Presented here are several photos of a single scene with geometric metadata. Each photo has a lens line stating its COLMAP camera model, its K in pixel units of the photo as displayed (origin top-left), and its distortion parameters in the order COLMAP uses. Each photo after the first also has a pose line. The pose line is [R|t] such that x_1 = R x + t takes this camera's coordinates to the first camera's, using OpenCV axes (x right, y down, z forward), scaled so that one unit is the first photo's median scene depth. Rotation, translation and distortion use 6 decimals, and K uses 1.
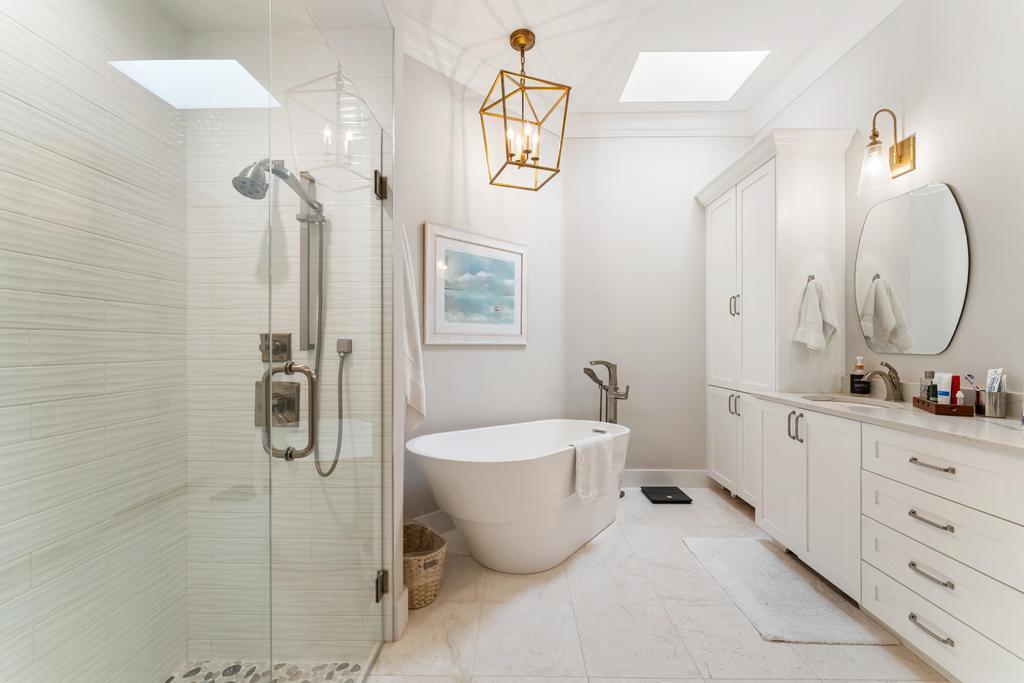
lens RADIAL K [[411.4, 0, 513.3], [0, 411.4, 342.2], [0, 0, 1]] dist [-0.002071, 0.000152]
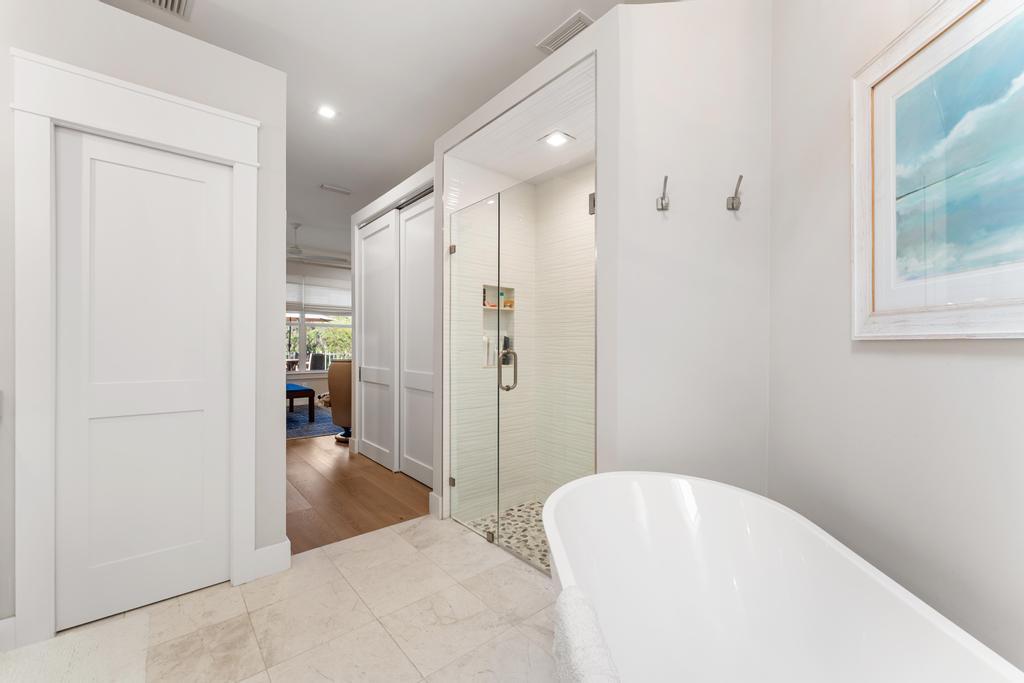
lens RADIAL K [[411.4, 0, 513.3], [0, 411.4, 342.2], [0, 0, 1]] dist [-0.002071, 0.000152]
pose [[-0.747051, -0.000670, -0.664767, 0.373434], [0.002636, 0.999989, -0.003970, 0.008898], [0.664762, -0.004718, -0.747040, 1.037117]]
